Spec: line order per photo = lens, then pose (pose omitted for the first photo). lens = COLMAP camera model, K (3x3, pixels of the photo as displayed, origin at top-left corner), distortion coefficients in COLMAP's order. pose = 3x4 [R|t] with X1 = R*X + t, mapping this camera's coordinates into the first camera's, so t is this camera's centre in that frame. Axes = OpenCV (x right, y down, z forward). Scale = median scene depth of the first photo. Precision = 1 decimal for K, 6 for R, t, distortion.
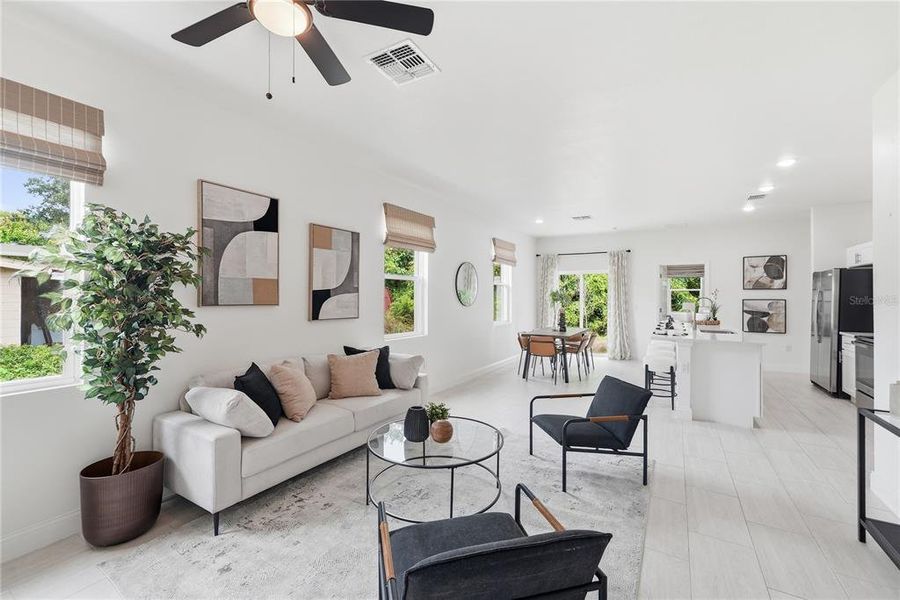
lens RADIAL K [[367.1, 0, 451.5], [0, 367.1, 294.4], [0, 0, 1]] dist [0.001440, 0.000333]
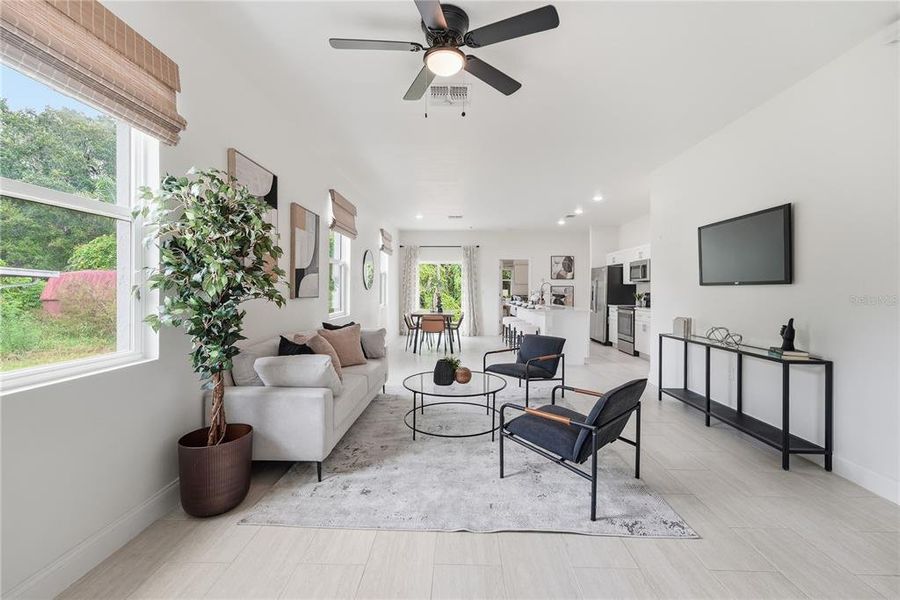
lens RADIAL K [[373.5, 0, 449.1], [0, 373.5, 295.2], [0, 0, 1]] dist [-0.035478, 0.000341]
pose [[0.867369, -0.007441, 0.497611, -0.366004], [-0.004619, 0.999725, 0.023002, 0.024220], [-0.497645, -0.022250, 0.867095, -0.070015]]
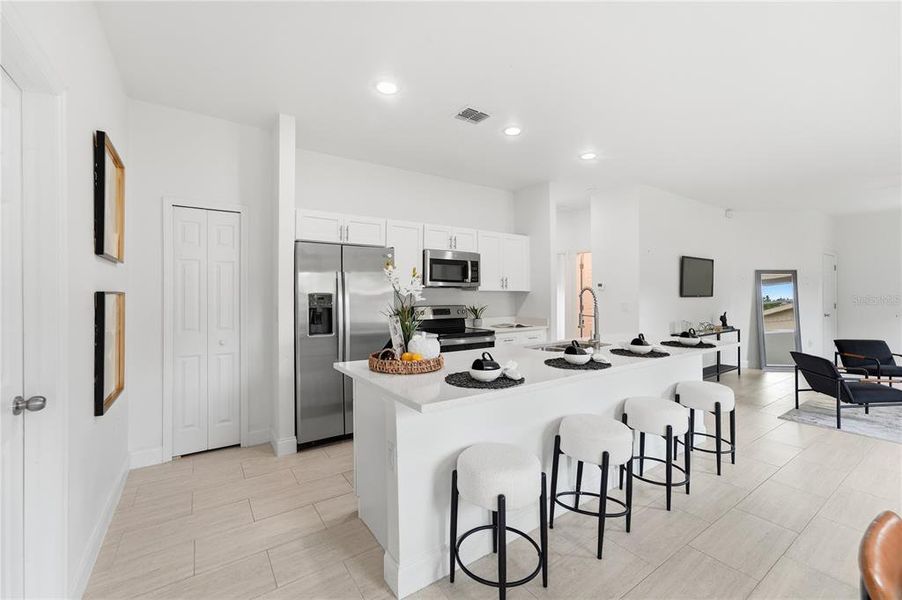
lens RADIAL K [[374.4, 0, 450.1], [0, 374.4, 295.2], [0, 0, 1]] dist [-0.035478, 0.000341]
pose [[-0.914492, -0.001051, 0.404603, 0.681498], [-0.004530, 0.999961, -0.007641, 0.024667], [-0.404579, -0.008821, -0.914460, 1.628914]]
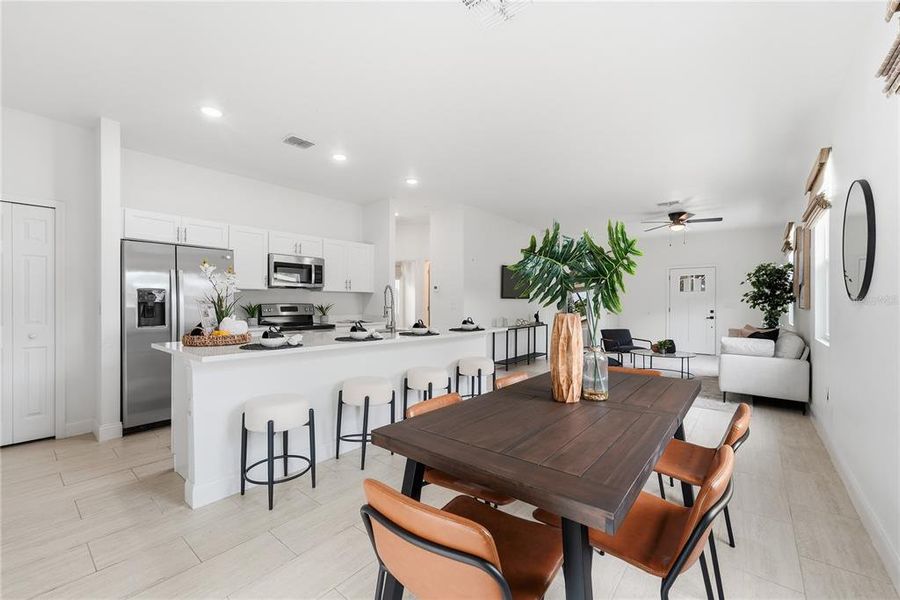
lens RADIAL K [[368.0, 0, 452.0], [0, 368.0, 304.5], [0, 0, 1]] dist [-0.000618, -0.000140]
pose [[-0.991658, -0.002917, 0.128867, 0.491940], [-0.003469, 0.999986, -0.004060, 0.048483], [-0.128854, -0.004473, -0.991654, 1.745507]]
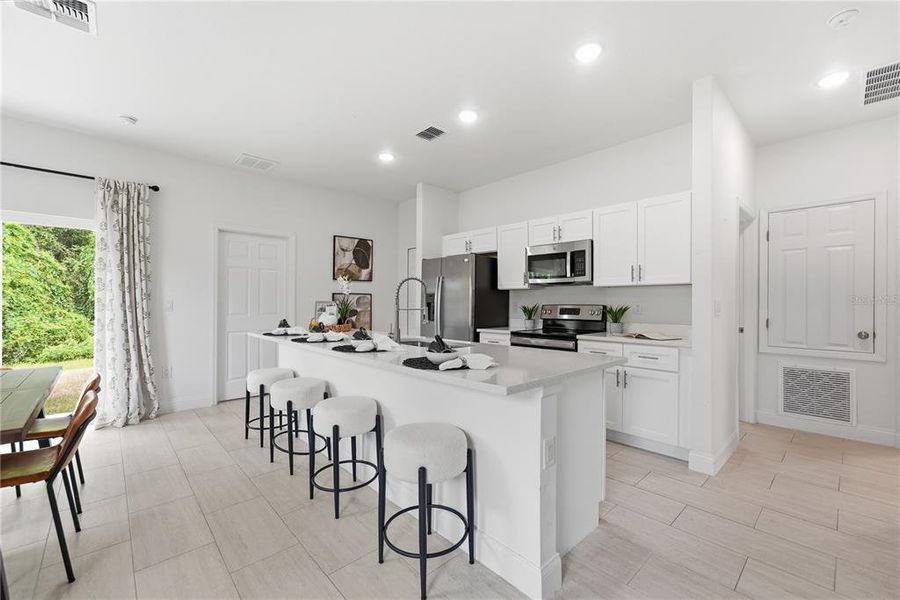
lens RADIAL K [[367.3, 0, 439.6], [0, 367.3, 301.4], [0, 0, 1]] dist [0.003272, 0.000496]
pose [[0.274101, -0.003035, 0.961696, 0.211539], [-0.006618, 0.999965, 0.005042, 0.034892], [-0.961678, -0.007747, 0.274071, 0.840347]]
